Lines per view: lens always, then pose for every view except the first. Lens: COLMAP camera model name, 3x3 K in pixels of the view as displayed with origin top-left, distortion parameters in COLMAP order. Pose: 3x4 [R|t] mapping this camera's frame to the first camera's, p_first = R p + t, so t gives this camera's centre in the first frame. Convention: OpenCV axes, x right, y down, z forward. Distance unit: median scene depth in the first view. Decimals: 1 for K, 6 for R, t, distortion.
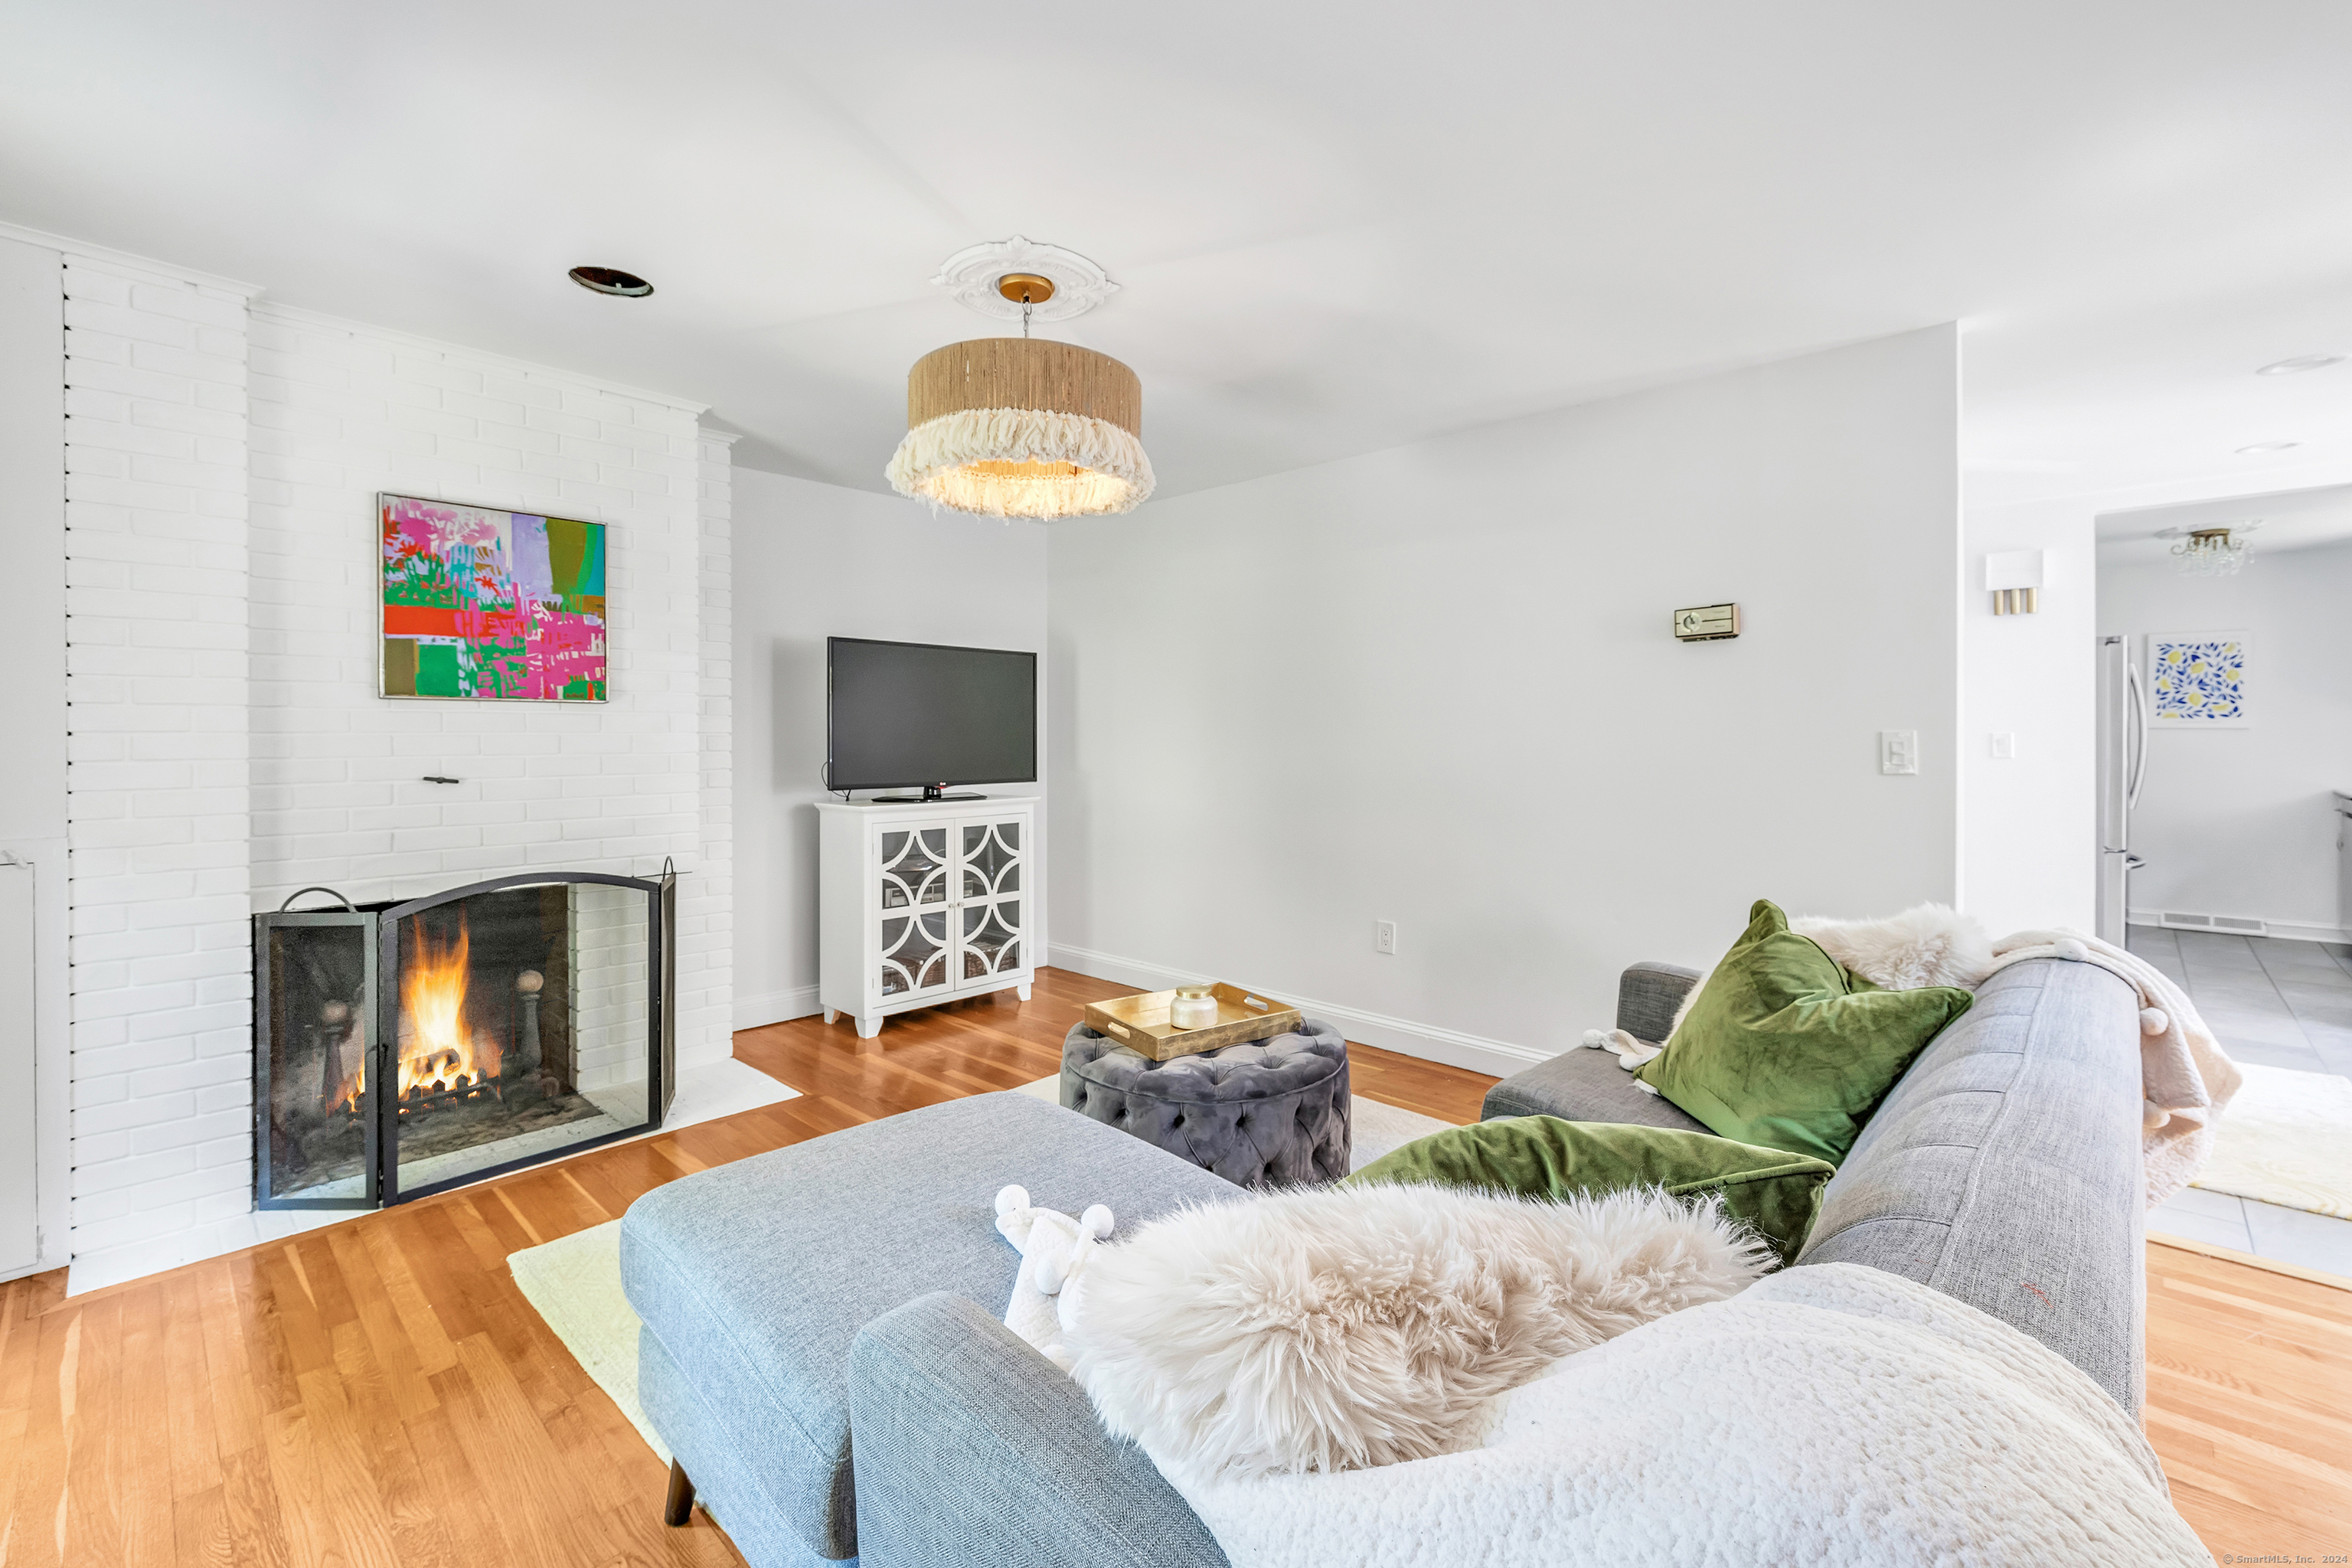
lens RADIAL K [[1013.1, 0, 1134.5], [0, 1013.1, 745.3], [0, 0, 1]] dist [0.000734, -0.000405]
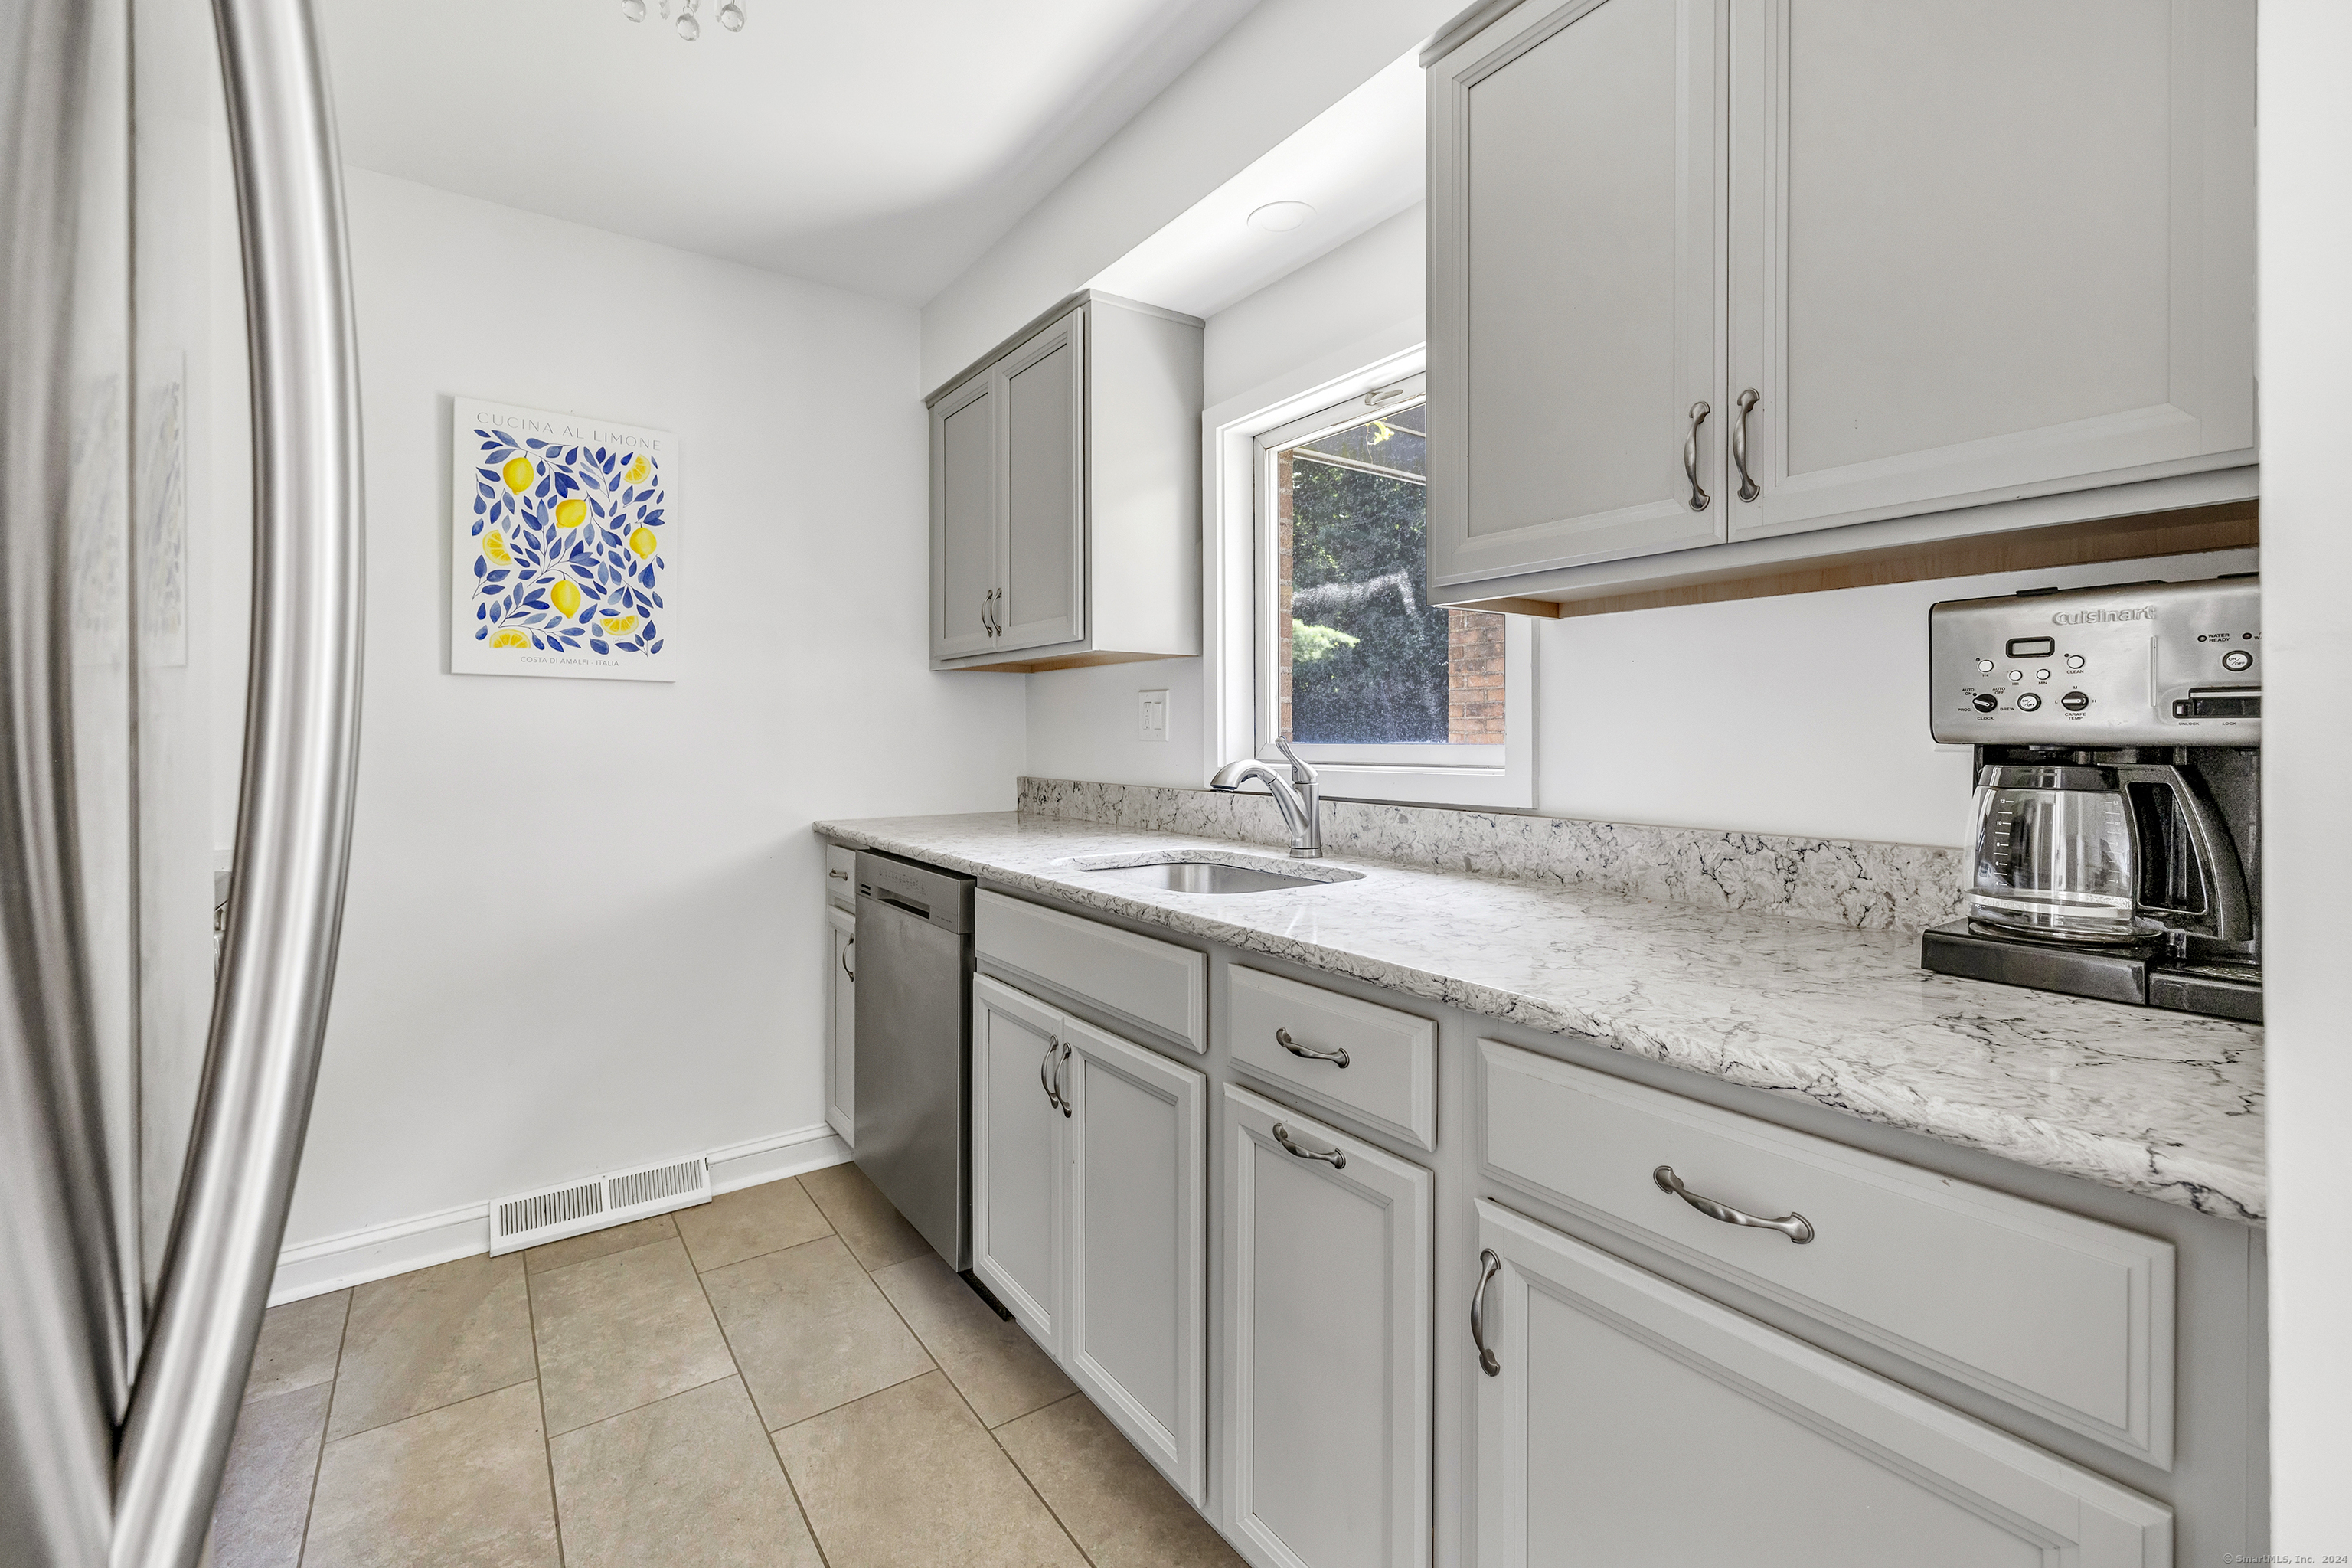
lens RADIAL K [[1013.1, 0, 1156.1], [0, 1013.1, 734.9], [0, 0, 1]] dist [0.000734, -0.000405]
pose [[0.192991, 0.001052, 0.981200, 1.012057], [0.009644, 0.999949, -0.002969, 0.009509], [-0.981153, 0.010035, 0.192971, 1.000693]]
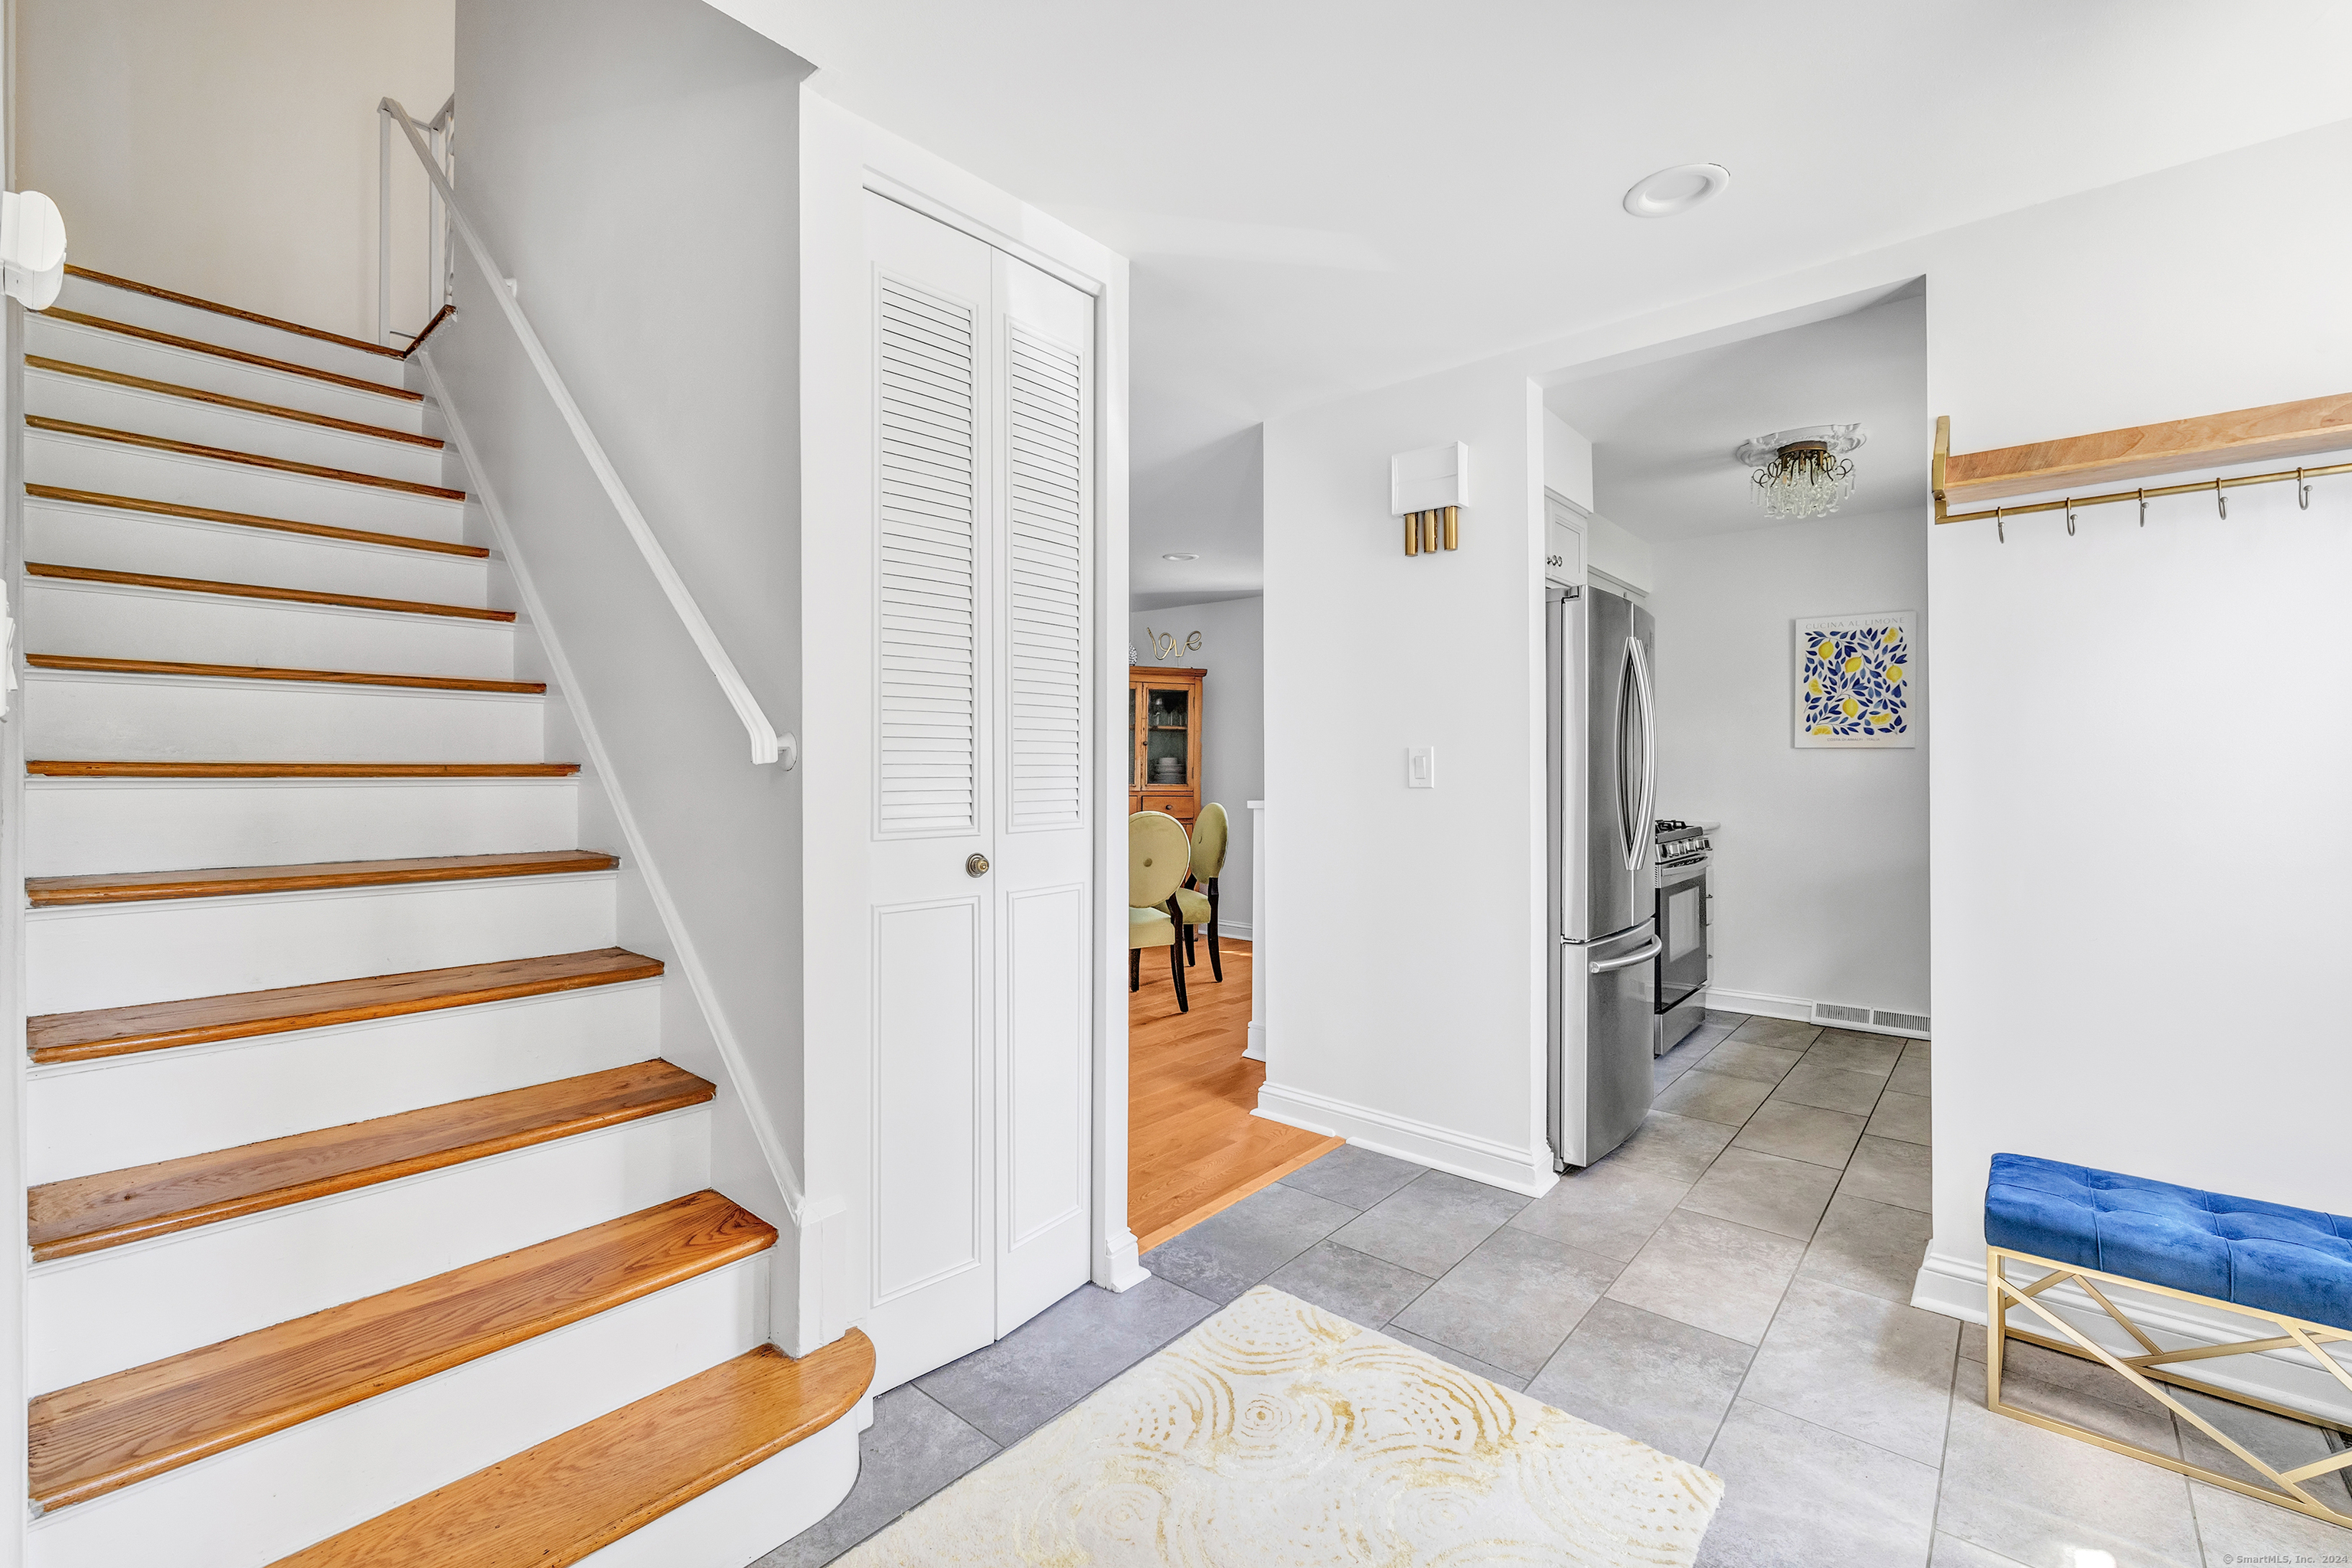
lens RADIAL K [[1013.1, 0, 1136.5], [0, 1013.1, 775.5], [0, 0, 1]] dist [0.000734, -0.000405]
pose [[0.999012, 0.001282, 0.044415, 0.703045], [-0.001082, 0.999989, -0.004529, 0.009130], [-0.044420, 0.004476, 0.999003, 0.419517]]
